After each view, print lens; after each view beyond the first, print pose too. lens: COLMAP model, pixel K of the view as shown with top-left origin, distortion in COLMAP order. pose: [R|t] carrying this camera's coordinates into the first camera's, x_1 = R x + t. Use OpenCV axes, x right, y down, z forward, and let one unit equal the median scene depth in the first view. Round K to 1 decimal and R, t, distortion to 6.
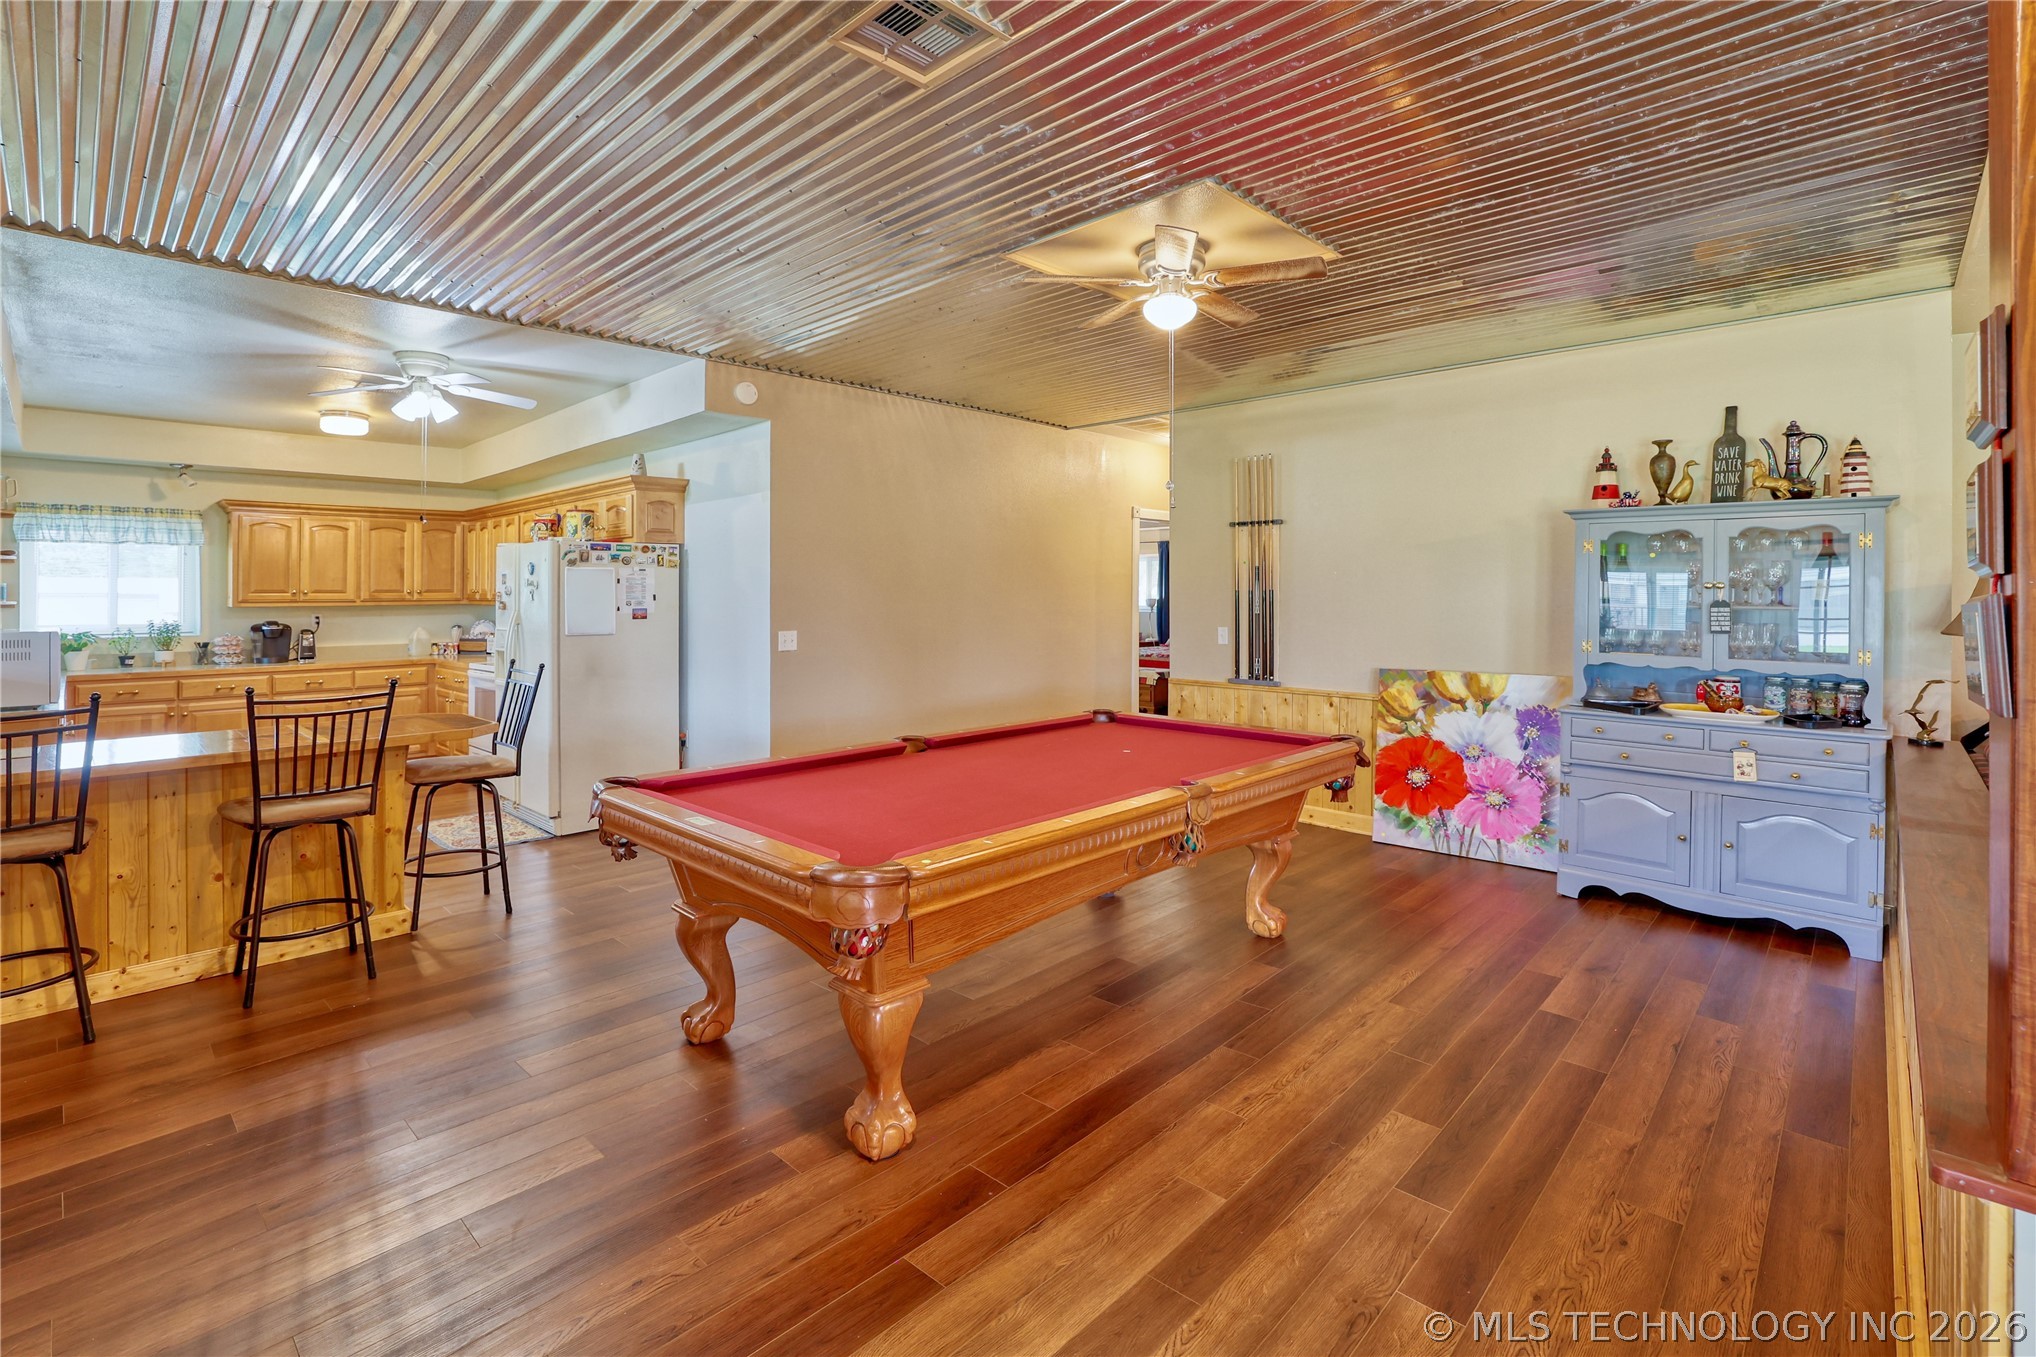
lens RADIAL K [[915.2, 0, 1104.9], [0, 915.2, 588.2], [0, 0, 1]] dist [-0.031860, 0.008350]
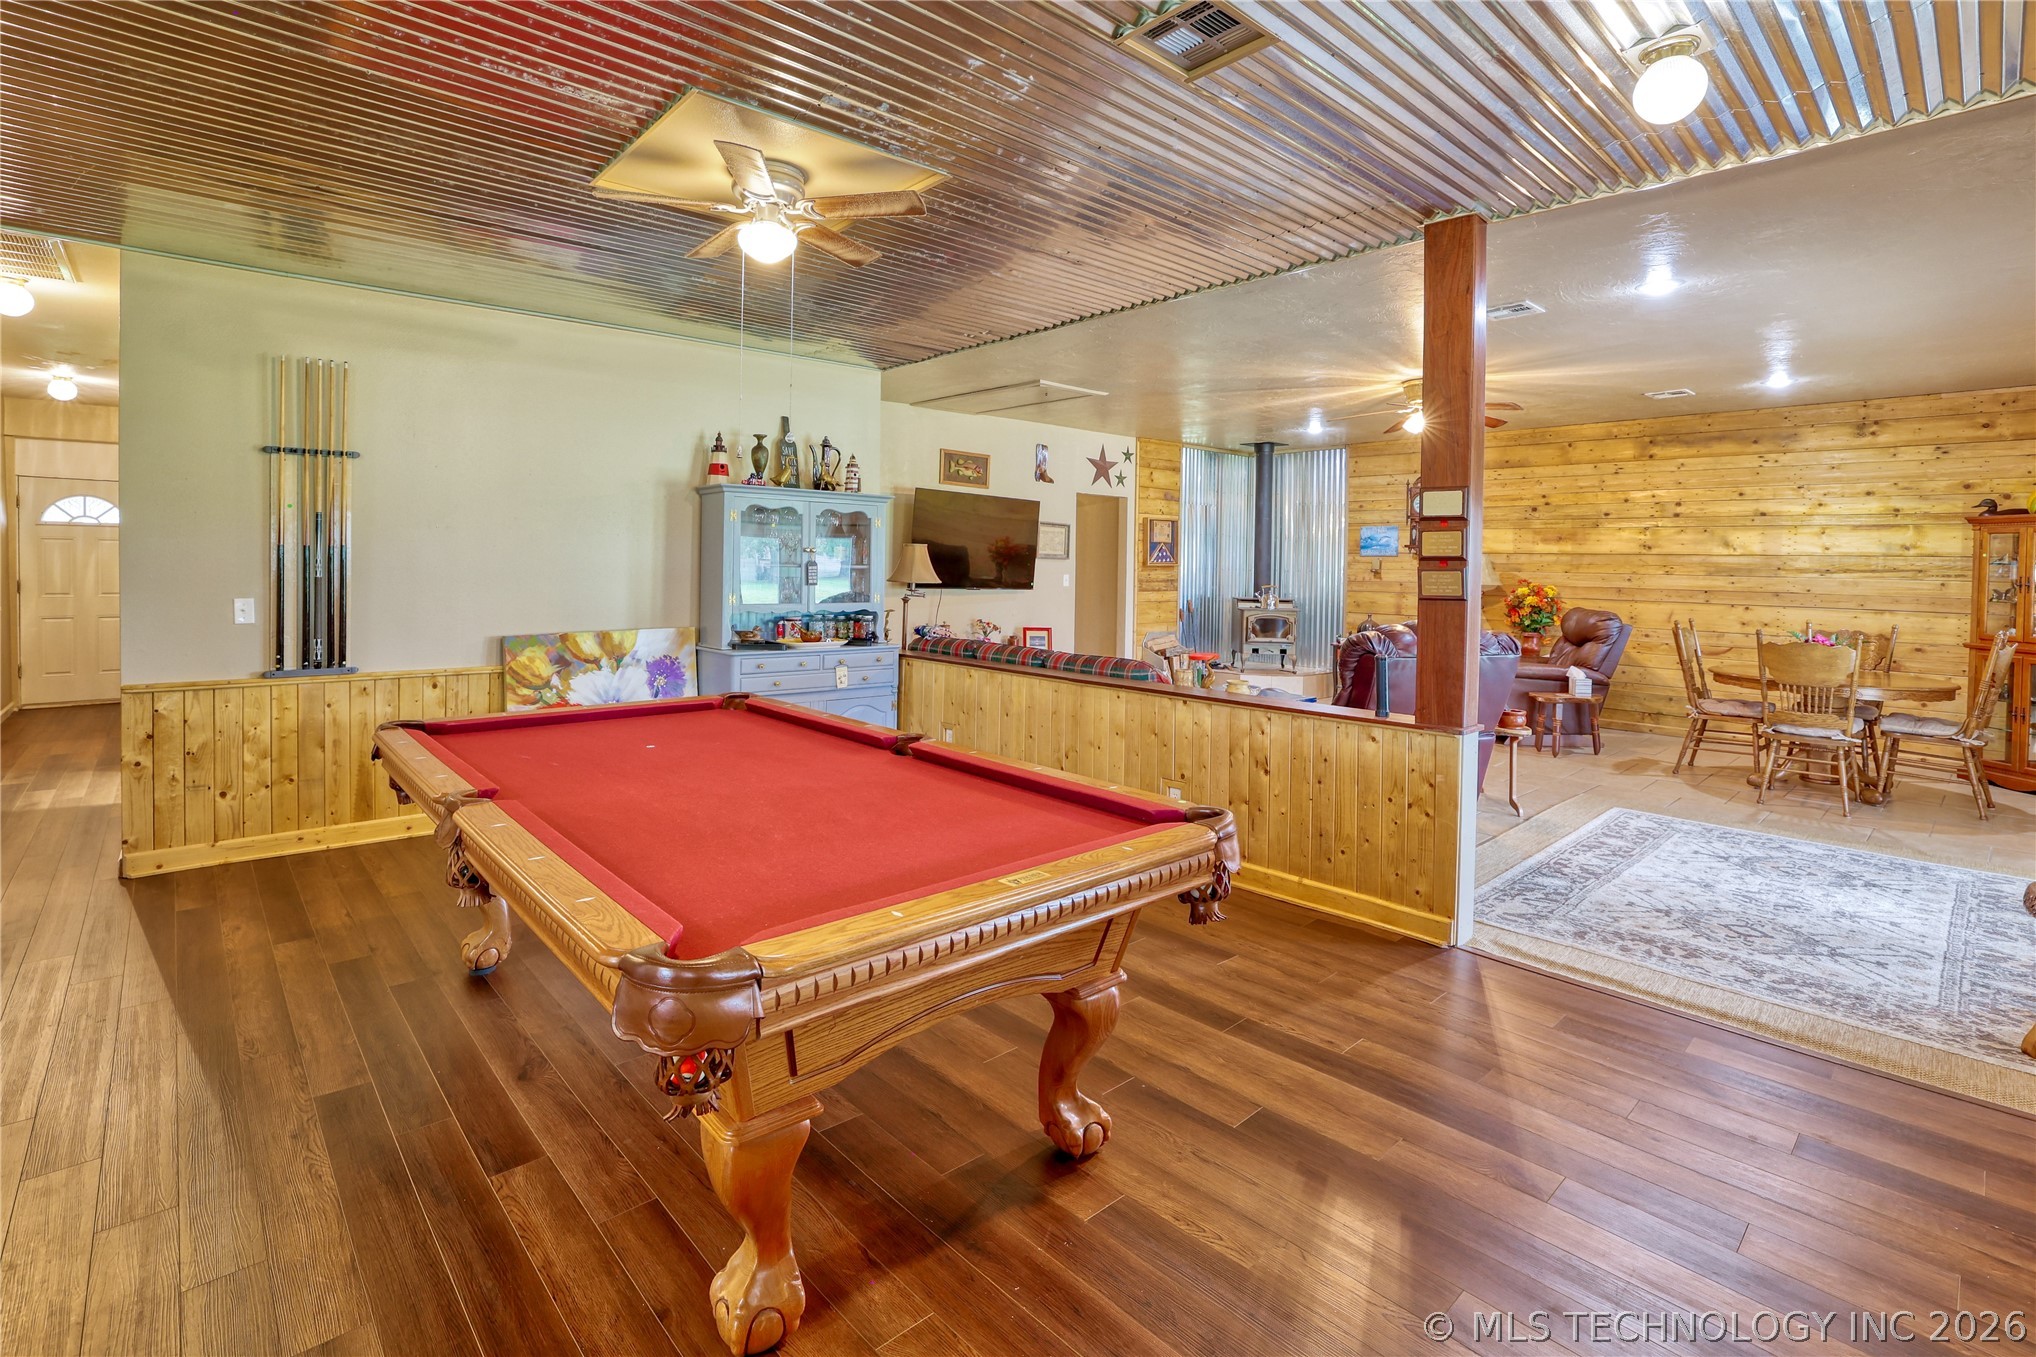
lens RADIAL K [[915.2, 0, 978.4], [0, 915.2, 582.3], [0, 0, 1]] dist [-0.031860, 0.008350]
pose [[0.166309, -0.023646, 0.985790, -0.495364], [-0.021700, 0.999383, 0.027633, 0.000766], [-0.985835, -0.025987, 0.165693, 0.397790]]
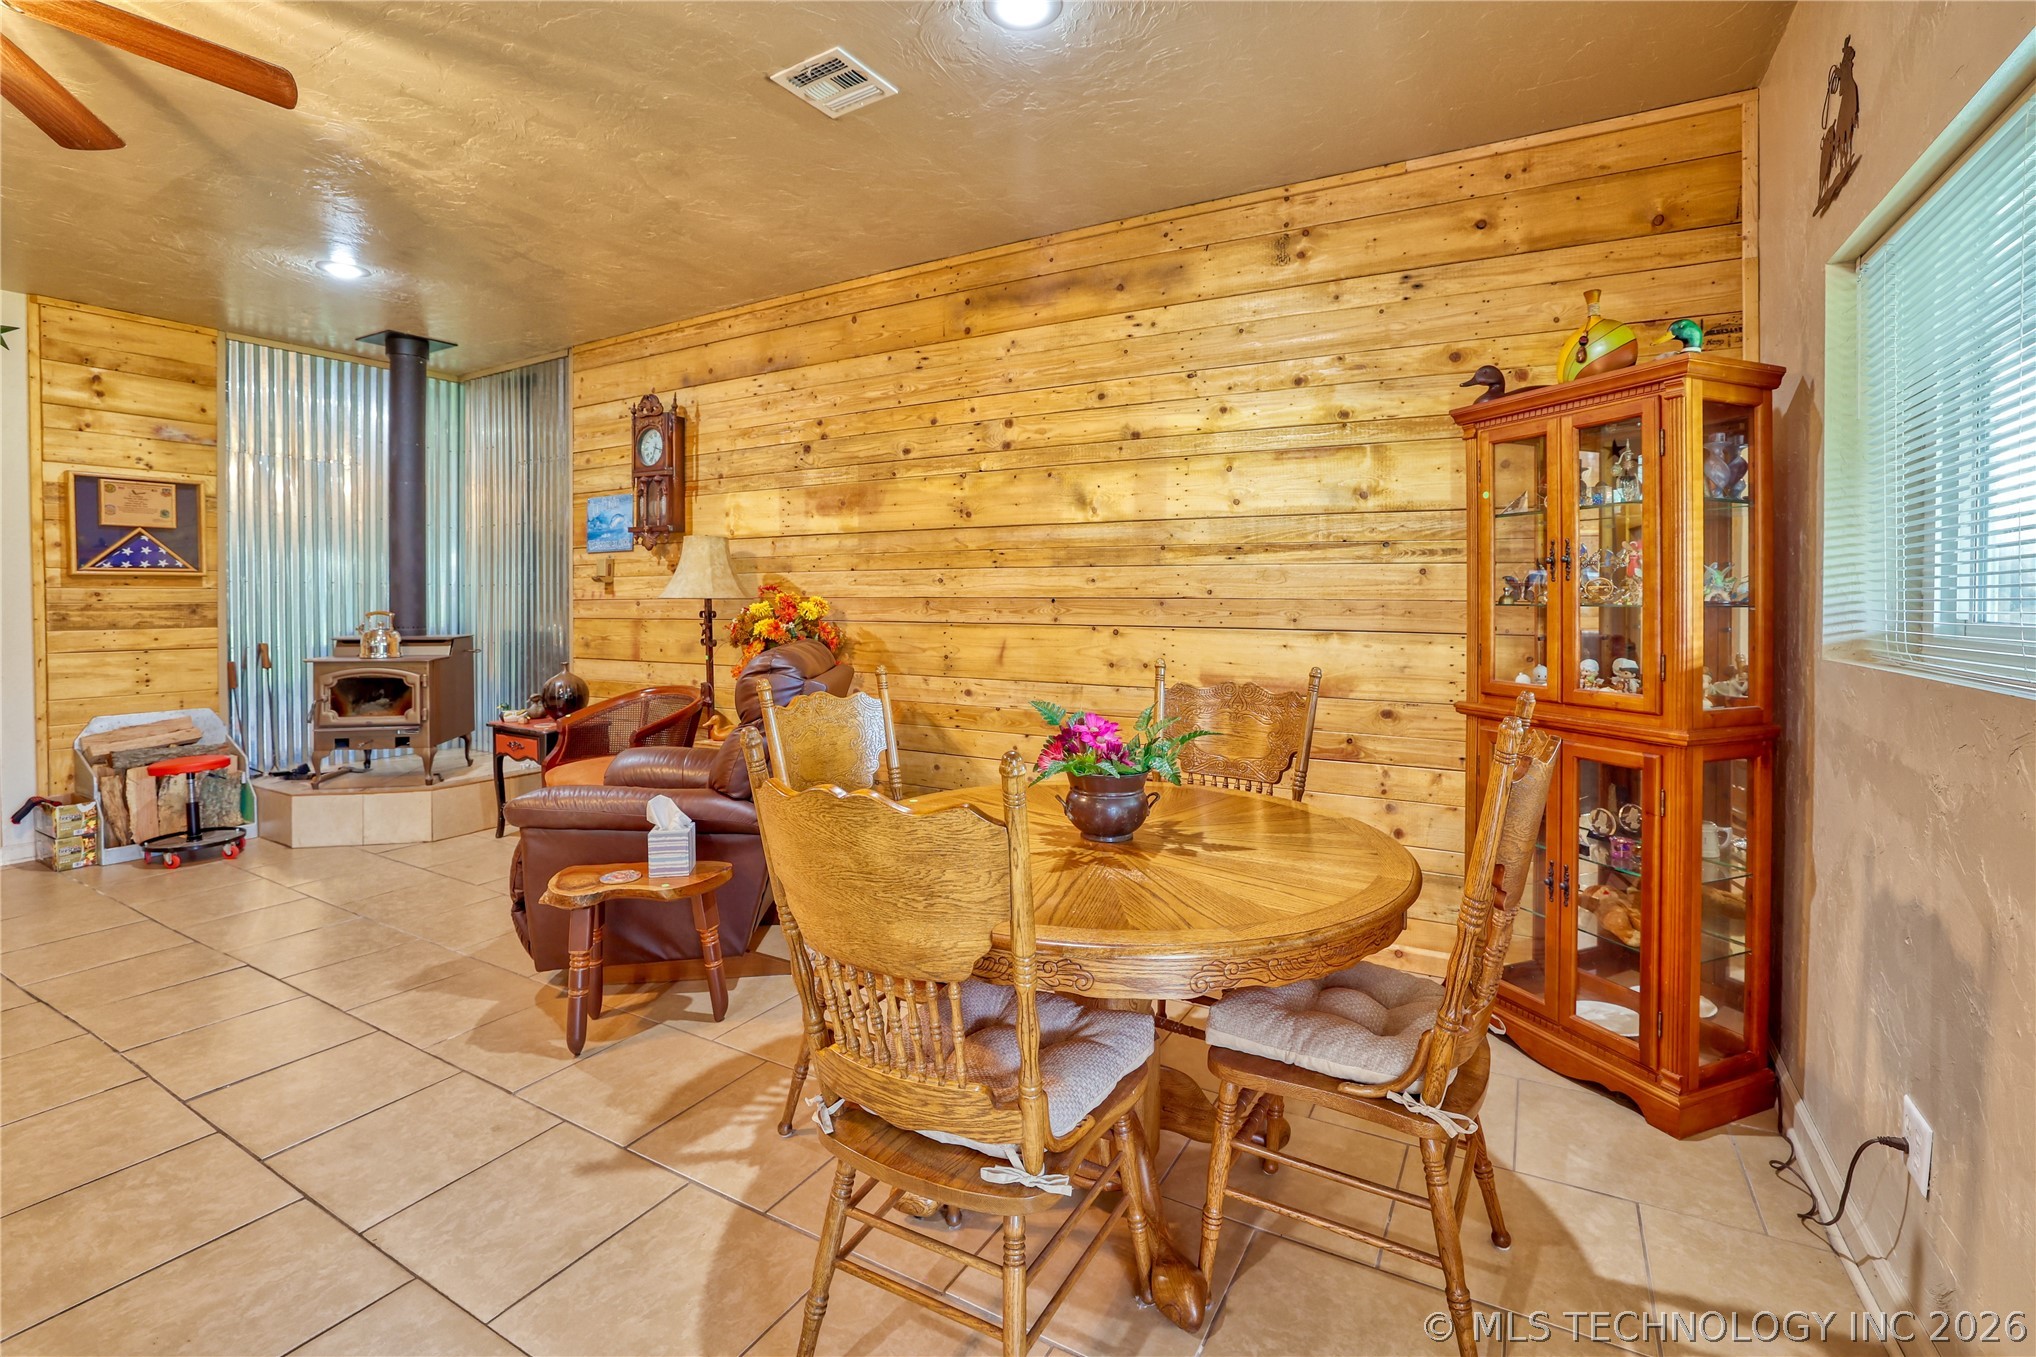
lens RADIAL K [[915.2, 0, 1040.2], [0, 915.2, 605.1], [0, 0, 1]] dist [-0.031860, 0.008350]
pose [[-0.192065, -0.006835, 0.981358, 0.343611], [-0.004285, 0.999972, 0.006126, 0.027020], [-0.981373, -0.003029, -0.192089, -0.299762]]
